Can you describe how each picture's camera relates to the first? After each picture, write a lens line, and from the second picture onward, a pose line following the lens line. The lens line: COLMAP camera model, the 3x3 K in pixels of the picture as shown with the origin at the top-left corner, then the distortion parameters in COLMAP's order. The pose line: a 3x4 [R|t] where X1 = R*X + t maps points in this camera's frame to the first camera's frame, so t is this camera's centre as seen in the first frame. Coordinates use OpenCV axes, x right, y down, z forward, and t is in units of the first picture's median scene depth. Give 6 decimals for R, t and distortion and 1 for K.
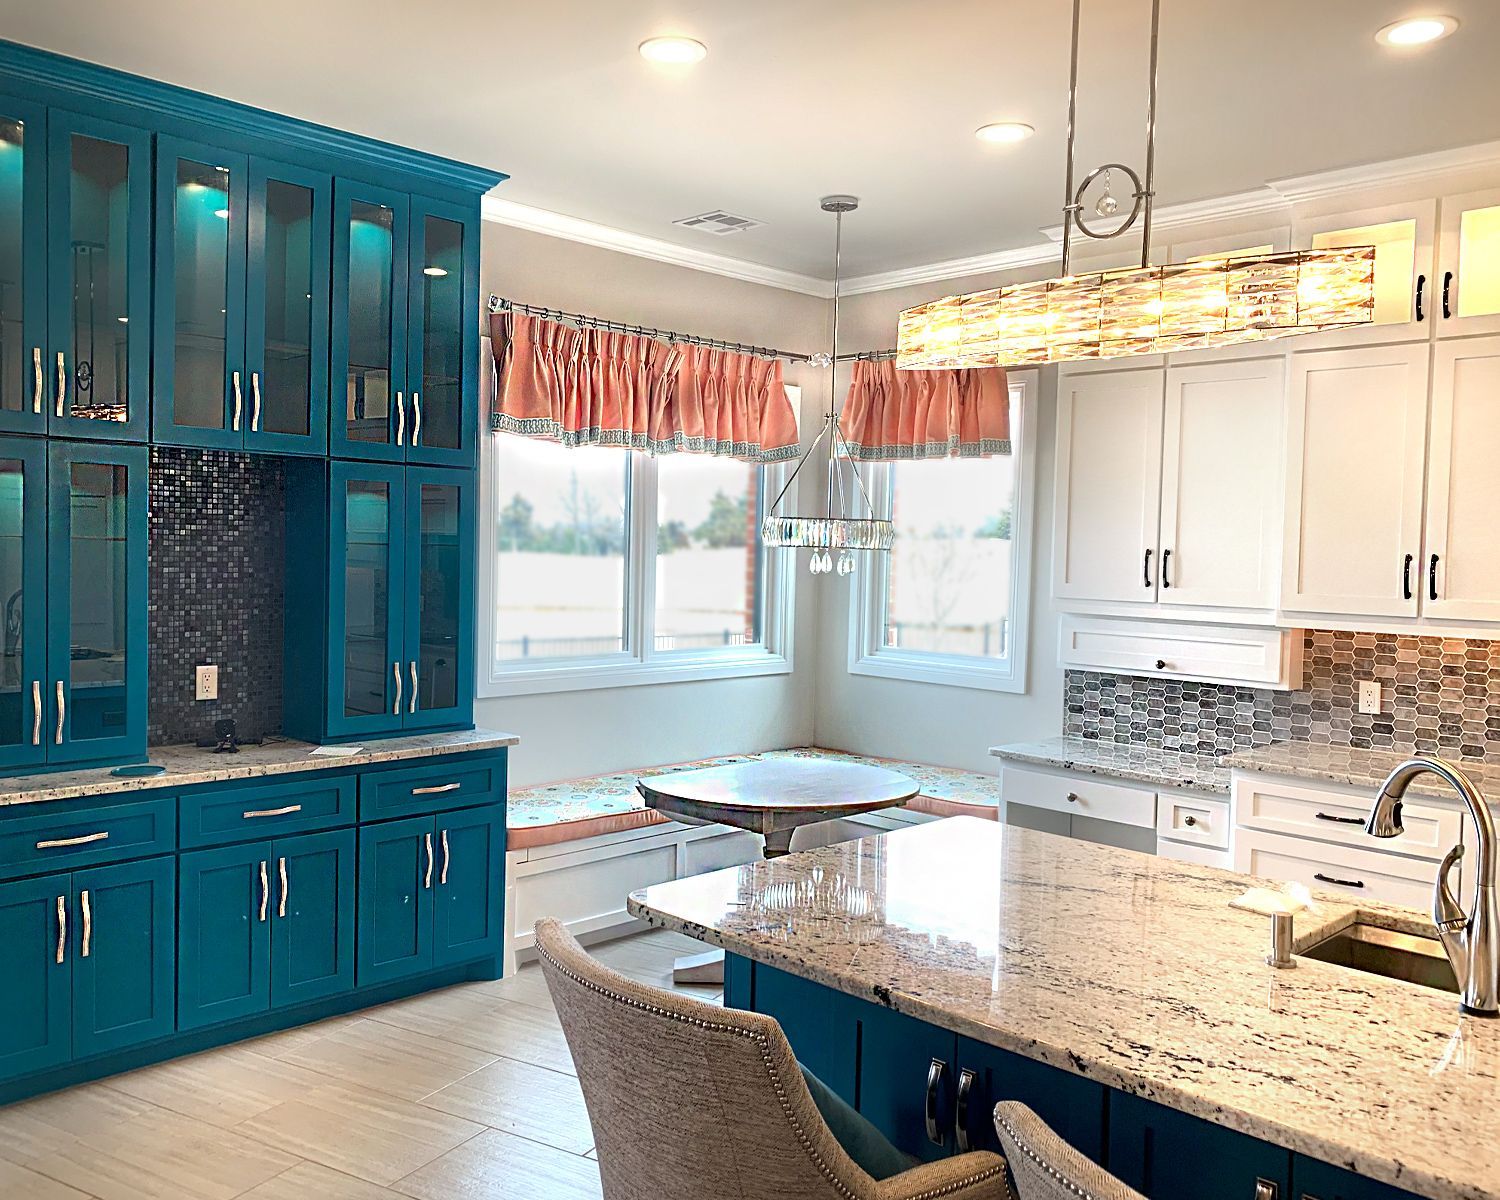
lens RADIAL K [[1262.1, 0, 750.0], [0, 1262.1, 585.8], [0, 0, 1]] dist [0.010970, -0.001896]
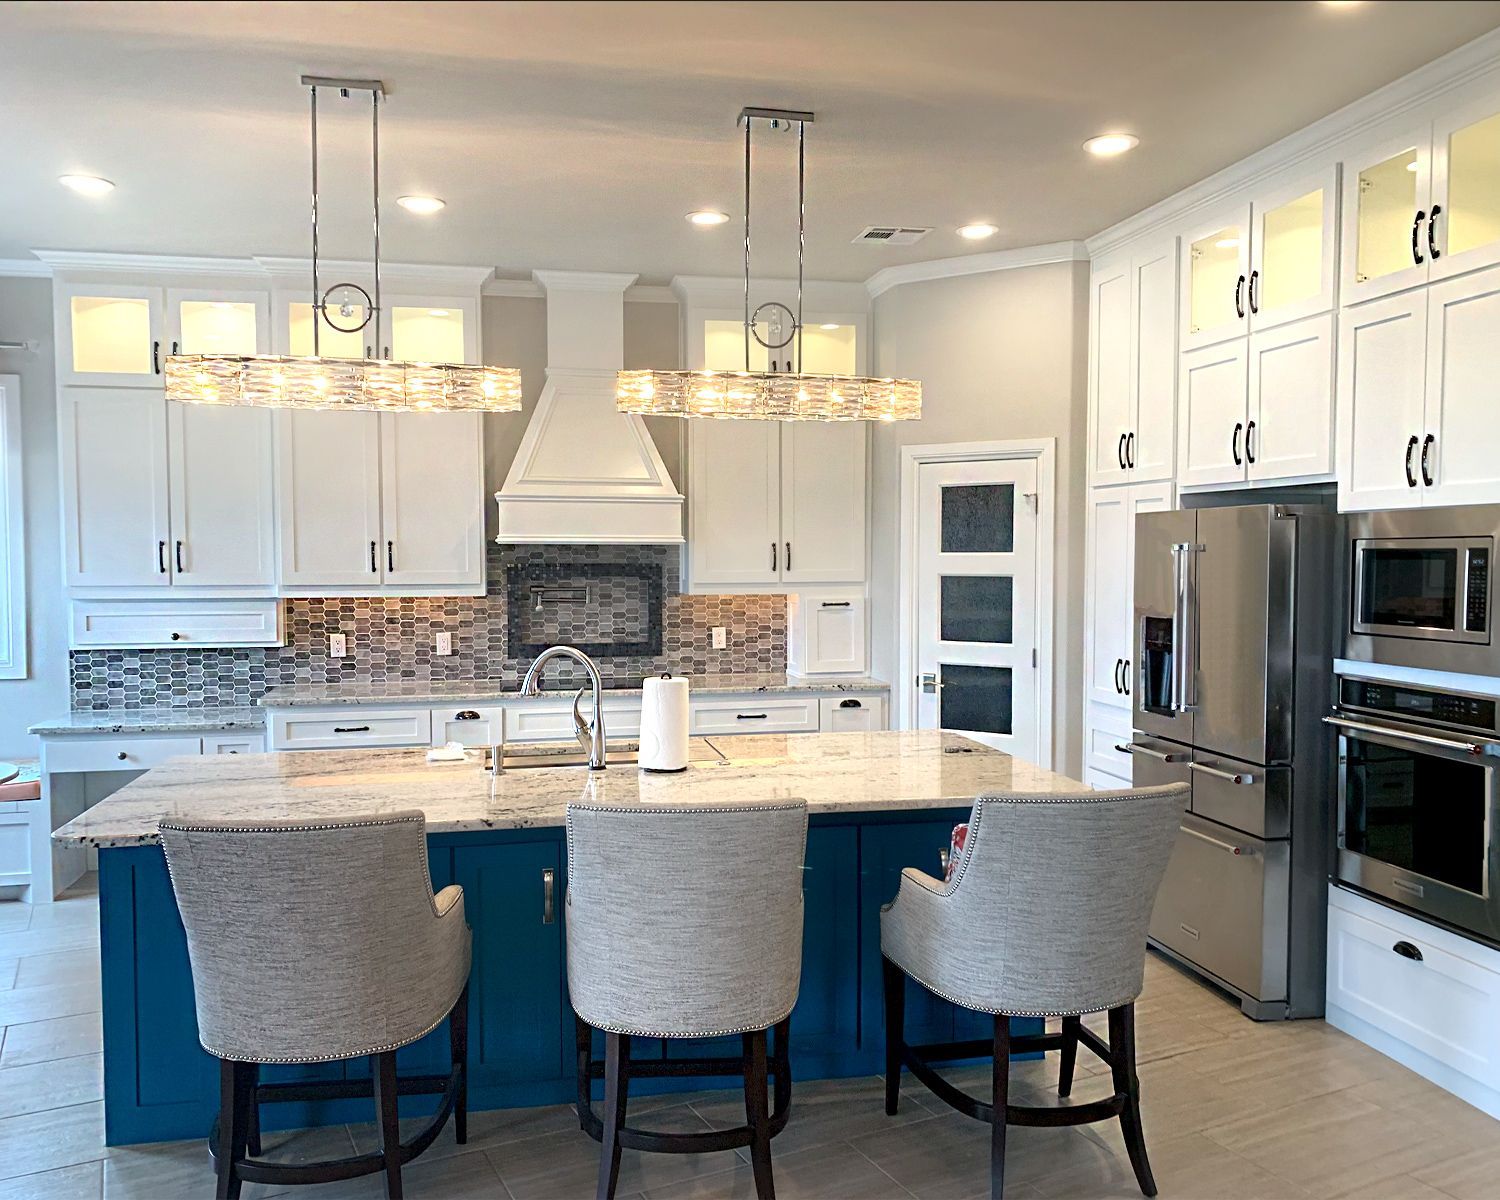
lens RADIAL K [[1262.1, 0, 748.8], [0, 1262.1, 606.0], [0, 0, 1]] dist [0.010970, -0.001896]
pose [[0.536202, -0.062704, 0.841757, -0.413369], [0.042519, 0.997977, 0.047256, -0.000522], [-0.843018, 0.010451, 0.537784, -0.113690]]
